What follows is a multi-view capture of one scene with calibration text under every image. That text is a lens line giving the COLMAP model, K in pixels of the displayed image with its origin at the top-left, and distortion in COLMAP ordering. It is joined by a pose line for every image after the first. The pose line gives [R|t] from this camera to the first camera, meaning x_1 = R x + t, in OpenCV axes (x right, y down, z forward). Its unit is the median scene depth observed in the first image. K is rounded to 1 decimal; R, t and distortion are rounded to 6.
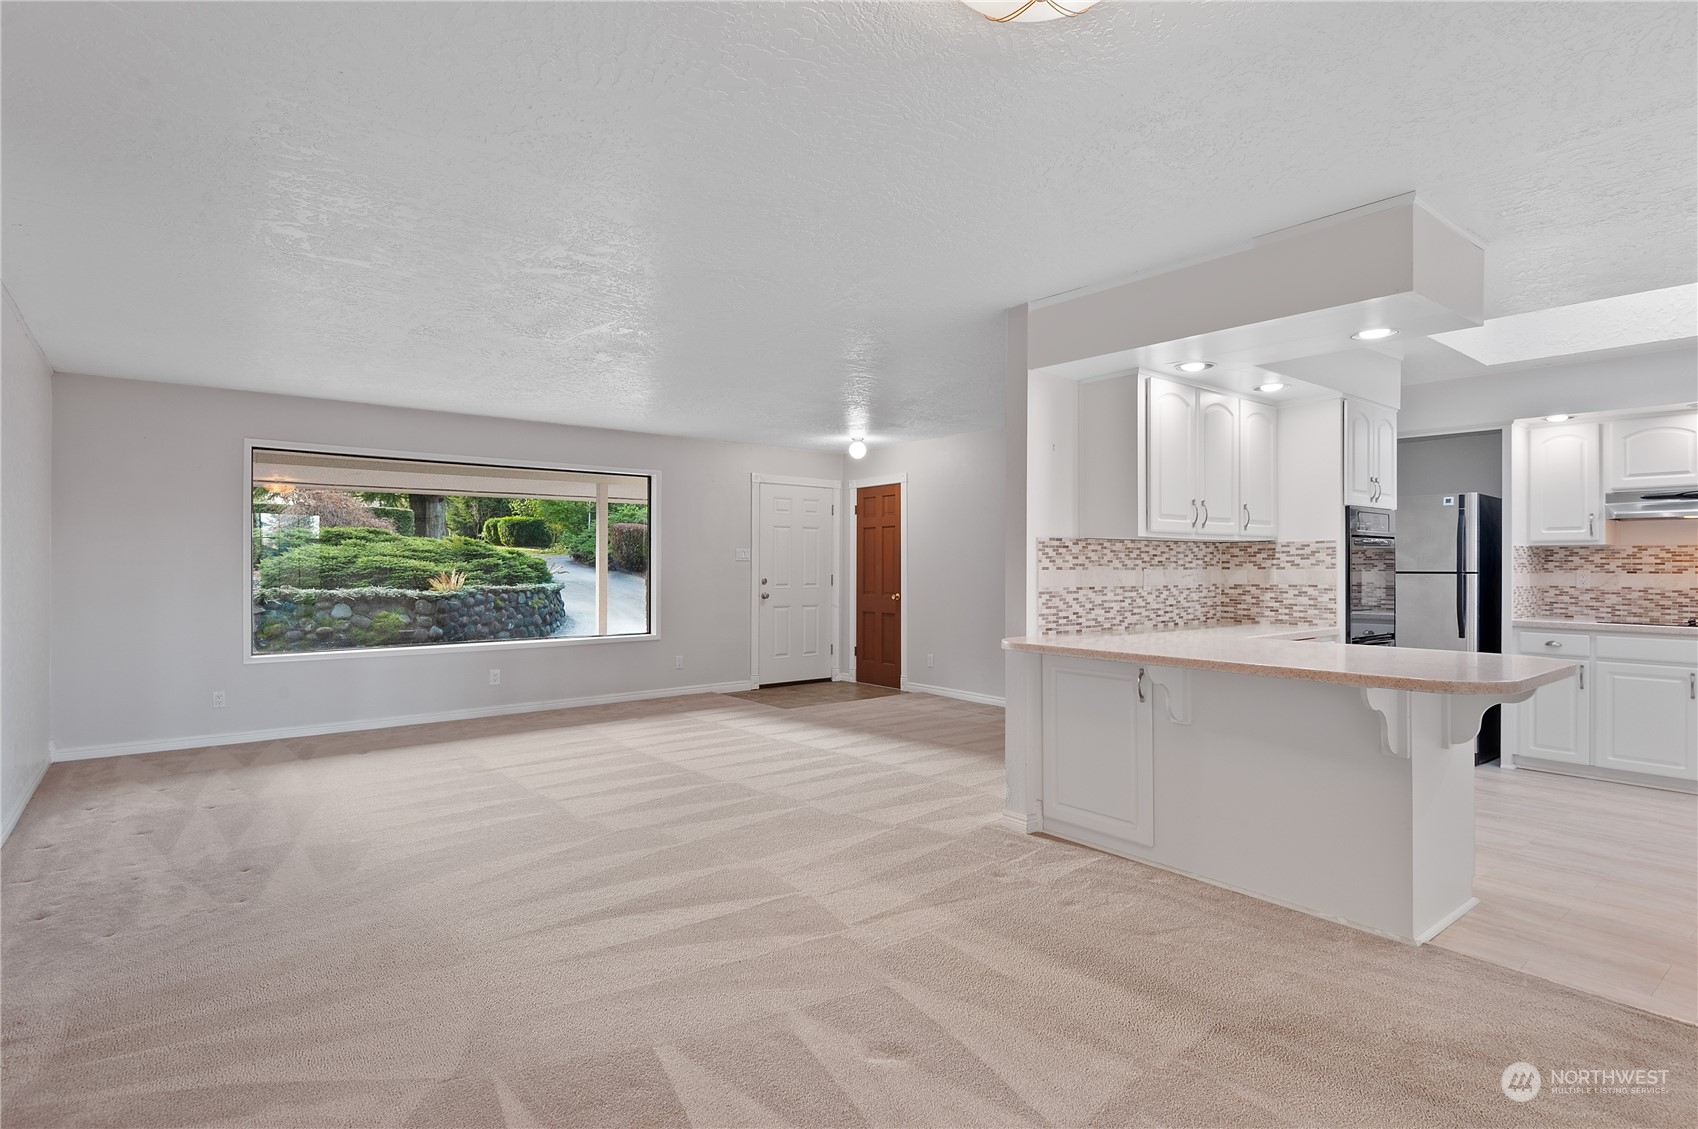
lens RADIAL K [[866.5, 0, 851.5], [0, 866.5, 563.5], [0, 0, 1]] dist [-0.006108, -0.000595]
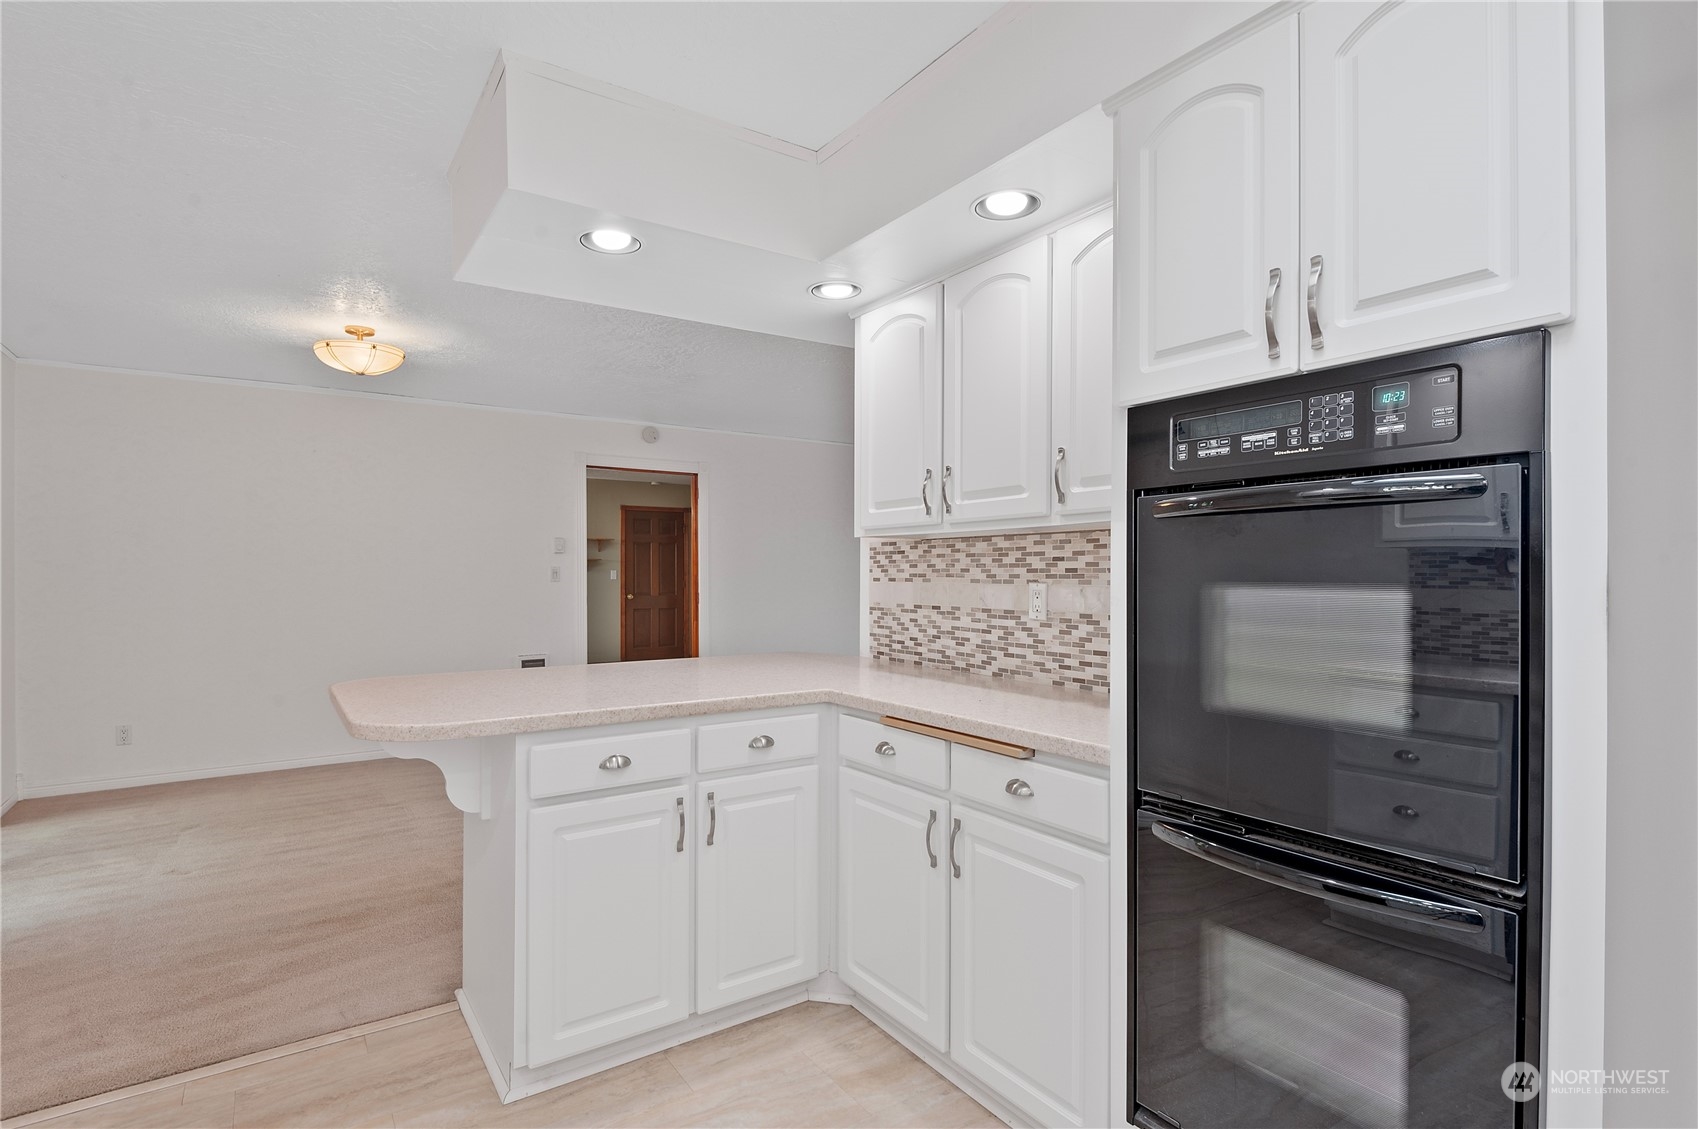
lens RADIAL K [[866.5, 0, 850.6], [0, 866.5, 568.3], [0, 0, 1]] dist [-0.006108, -0.000595]
pose [[-0.094532, -0.003367, -0.995516, 0.985654], [0.005589, 0.999977, -0.003913, -0.001865], [0.995506, -0.005934, -0.094511, 0.980486]]
